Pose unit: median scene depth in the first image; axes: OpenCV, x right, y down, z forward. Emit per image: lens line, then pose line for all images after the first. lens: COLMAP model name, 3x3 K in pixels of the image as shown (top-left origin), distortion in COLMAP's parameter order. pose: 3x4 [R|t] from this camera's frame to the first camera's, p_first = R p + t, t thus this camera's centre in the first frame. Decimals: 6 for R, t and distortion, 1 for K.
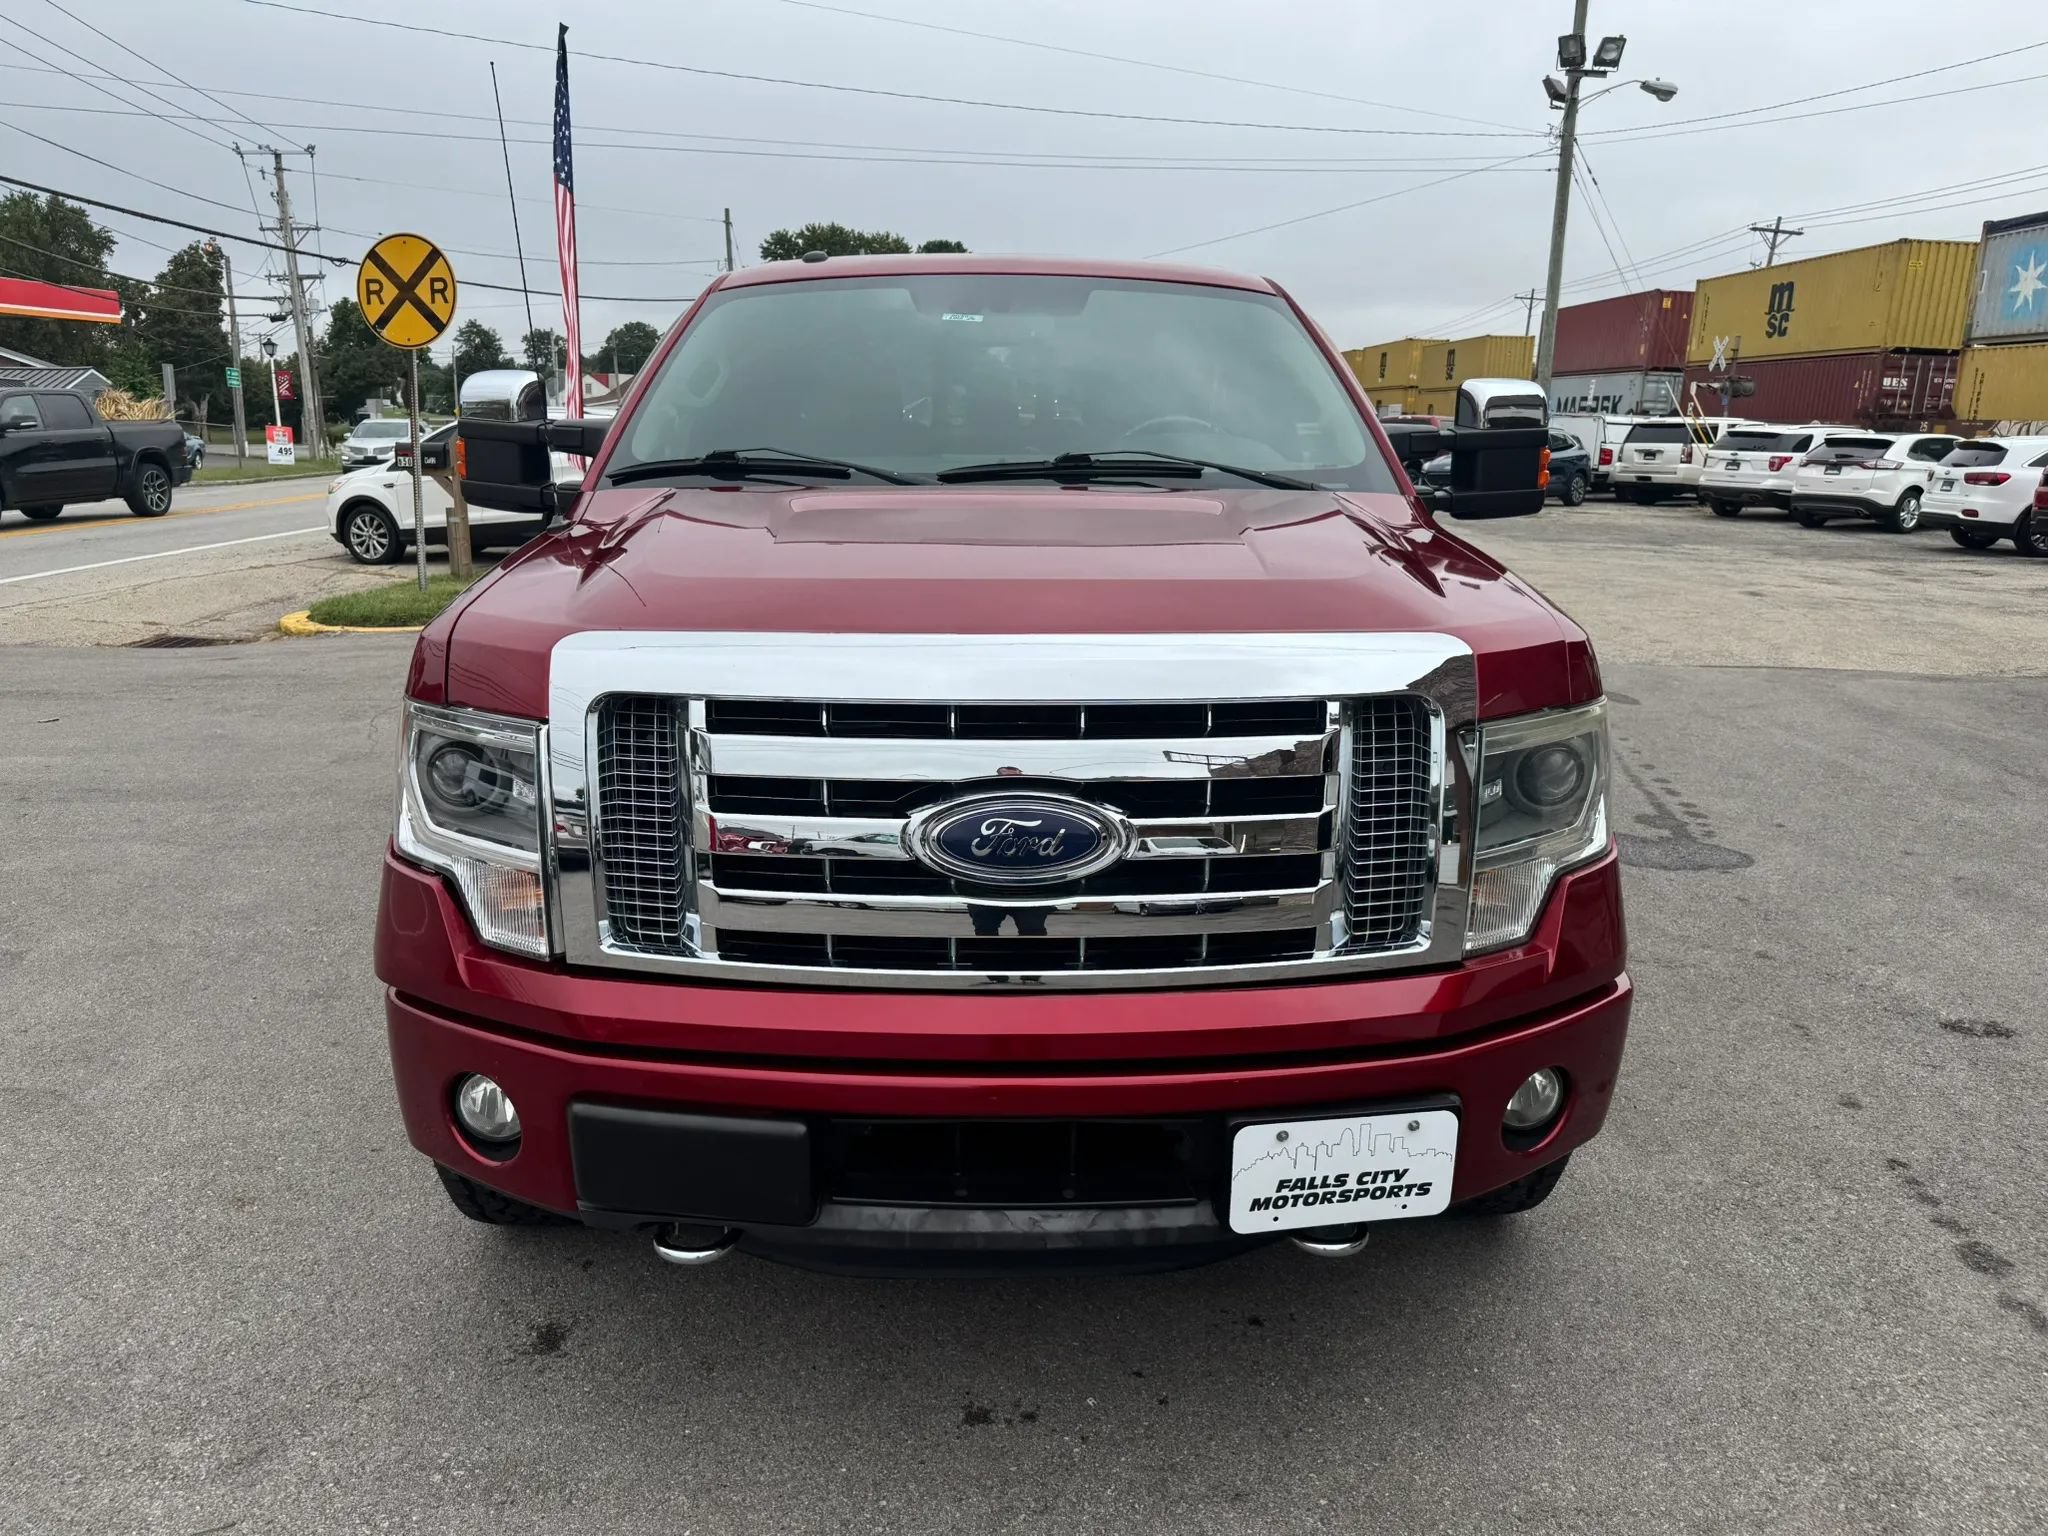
lens RADIAL K [[1451.6, 0, 1019.5], [0, 1451.6, 778.0], [0, 0, 1]] dist [0.019268, -0.025210]
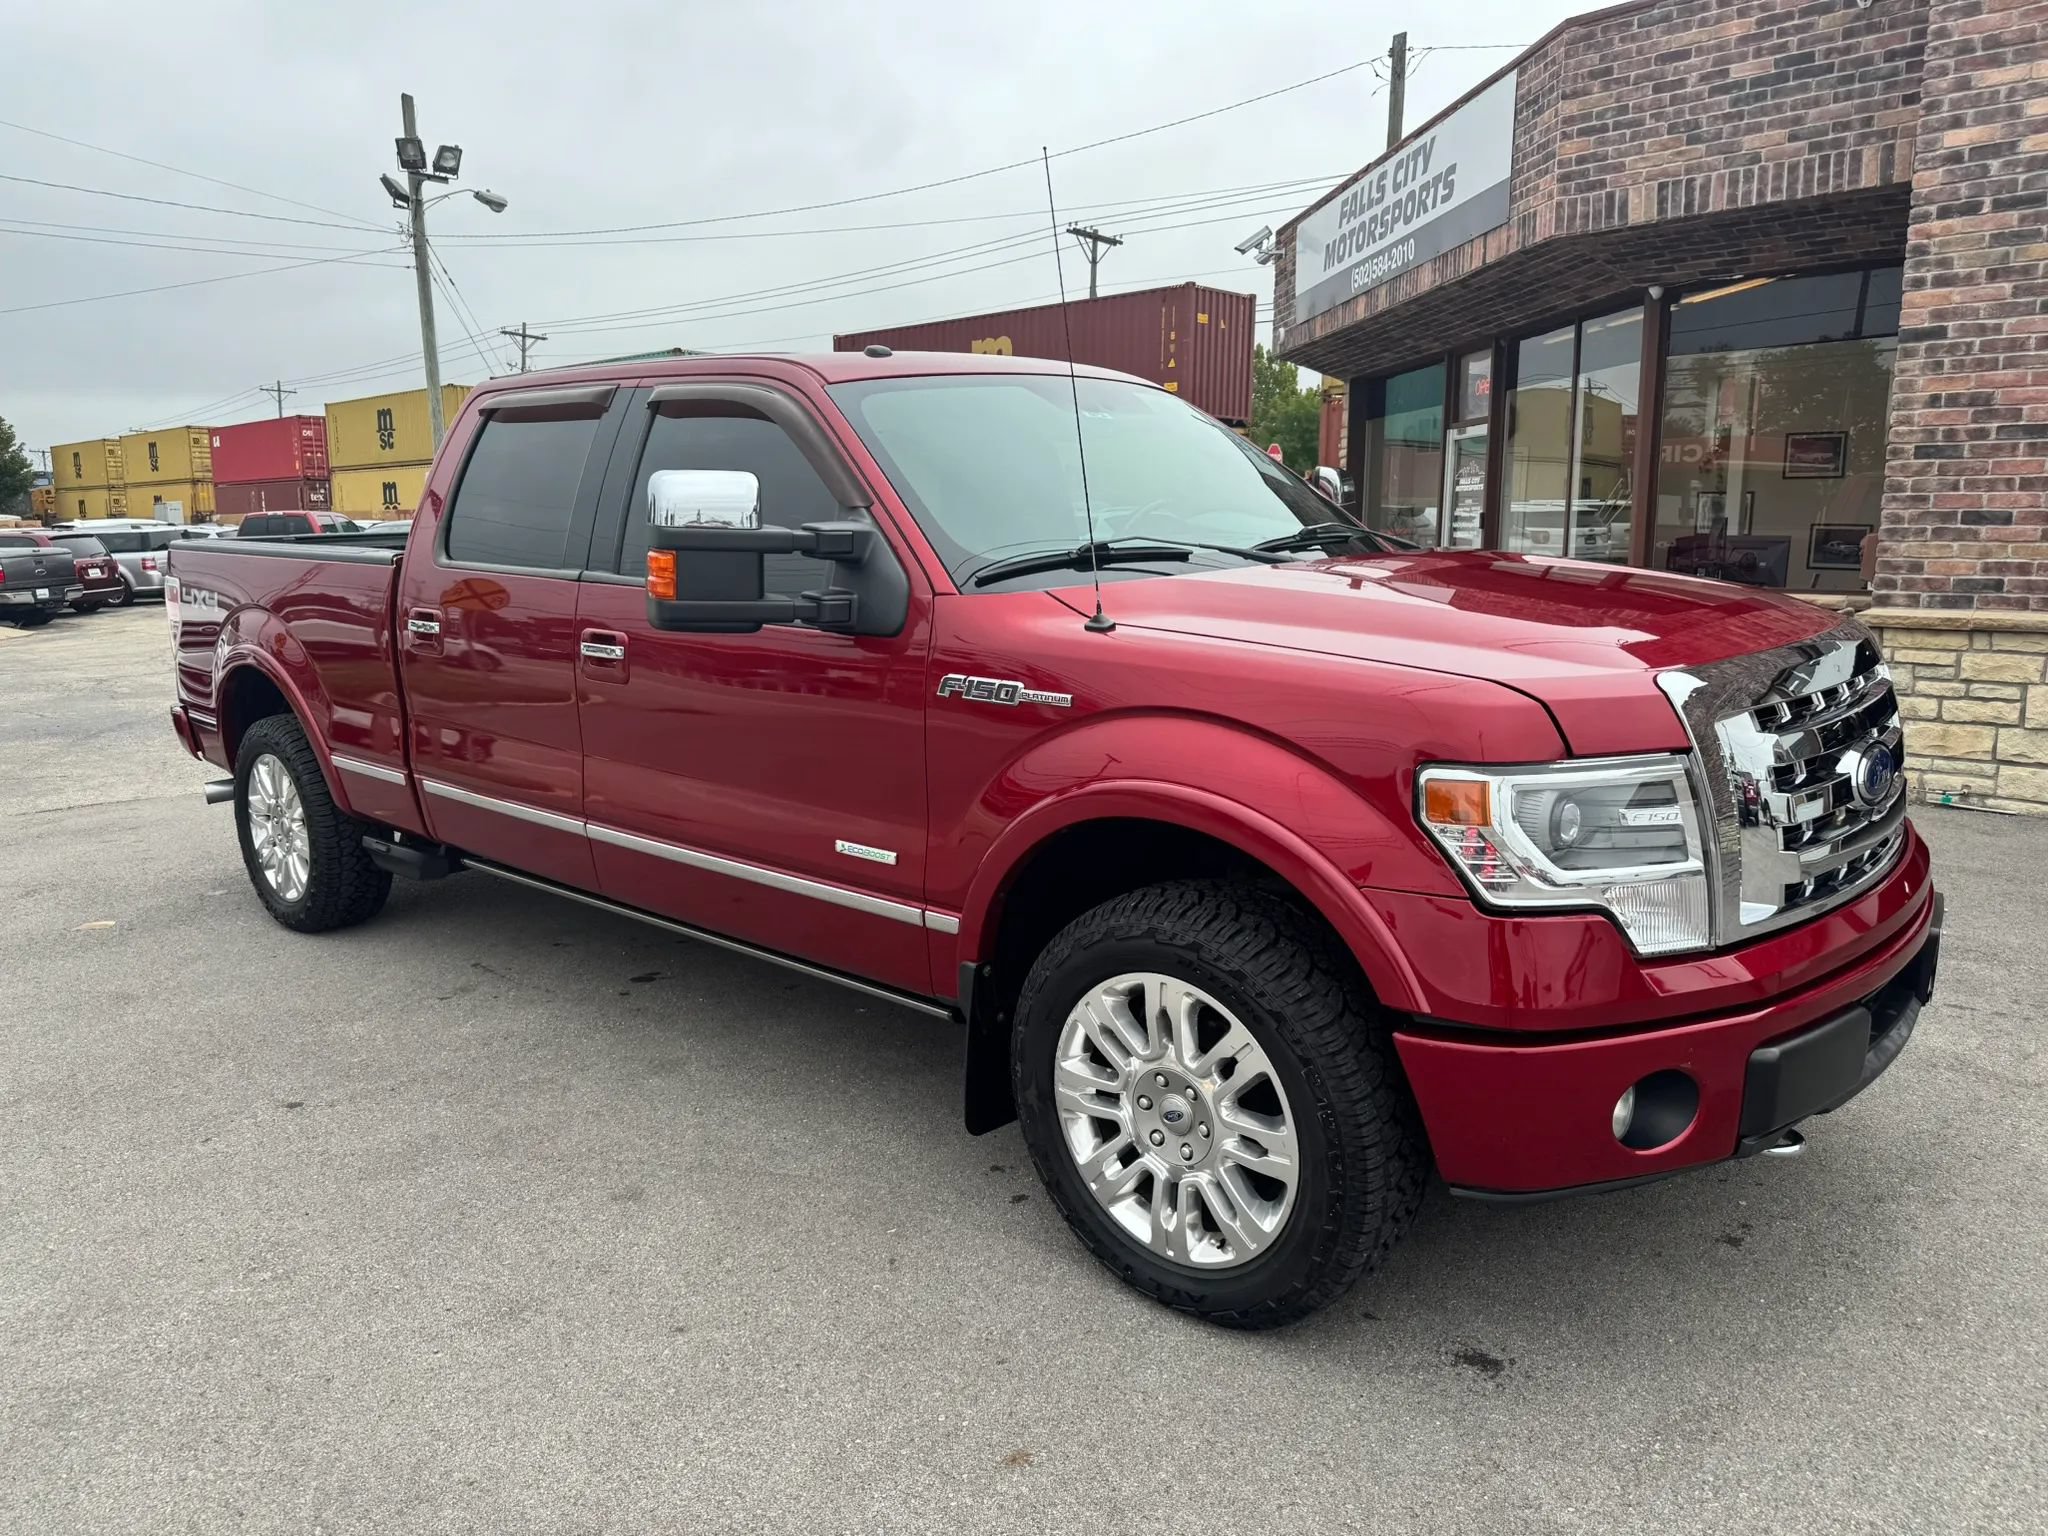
lens RADIAL K [[1451.6, 0, 1017.6], [0, 1451.6, 779.2], [0, 0, 1]] dist [0.019268, -0.025210]
pose [[0.690551, -0.163839, 0.704482, -1.047922], [0.205169, 0.978370, 0.026424, -0.107408], [-0.693574, 0.126291, 0.709229, 0.362294]]
